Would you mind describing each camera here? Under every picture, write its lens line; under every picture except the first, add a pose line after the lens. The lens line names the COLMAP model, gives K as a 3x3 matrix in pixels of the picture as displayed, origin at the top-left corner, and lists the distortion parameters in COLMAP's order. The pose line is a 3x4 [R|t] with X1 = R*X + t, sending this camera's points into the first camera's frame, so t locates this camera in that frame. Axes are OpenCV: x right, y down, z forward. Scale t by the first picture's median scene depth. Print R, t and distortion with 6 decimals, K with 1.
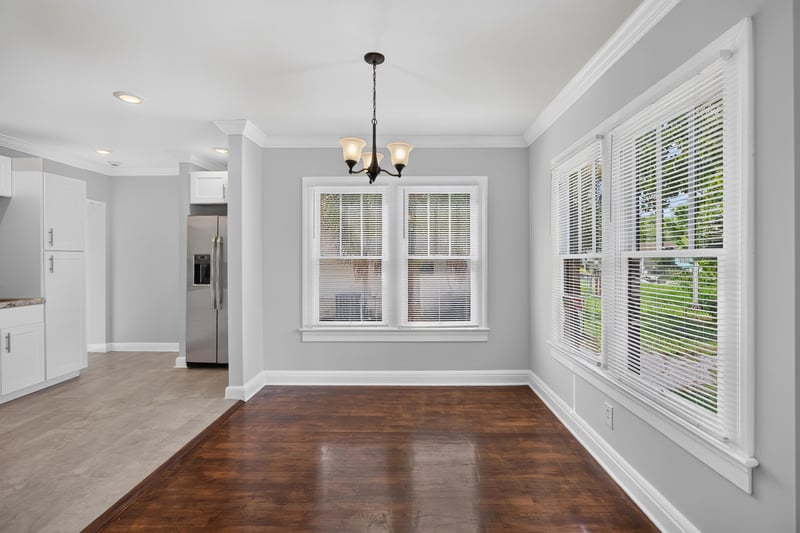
lens RADIAL K [[362.5, 0, 414.2], [0, 362.5, 261.8], [0, 0, 1]] dist [-0.010420, 0.000832]
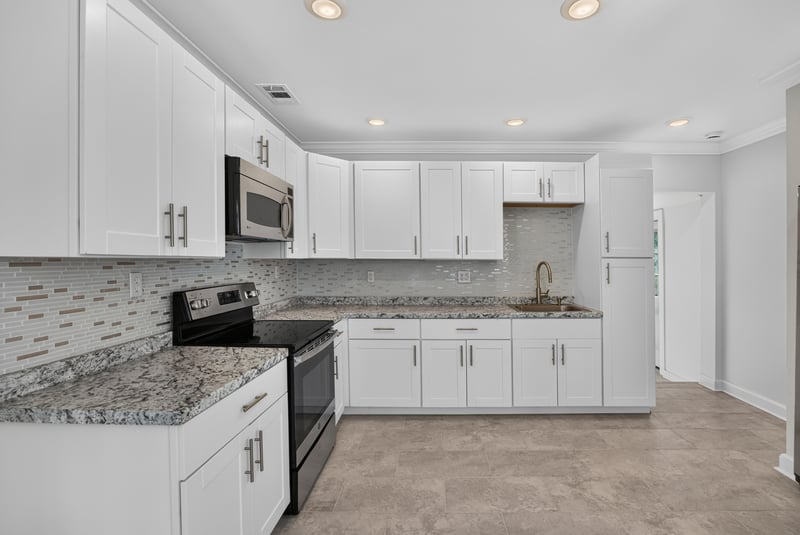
lens RADIAL K [[362.5, 0, 432.5], [0, 362.5, 259.6], [0, 0, 1]] dist [-0.022057, 0.009625]
pose [[-0.011478, 0.000759, -0.999934, -0.131795], [-0.014187, 0.999899, 0.000922, -0.019424], [0.999833, 0.014197, -0.011466, 0.540322]]
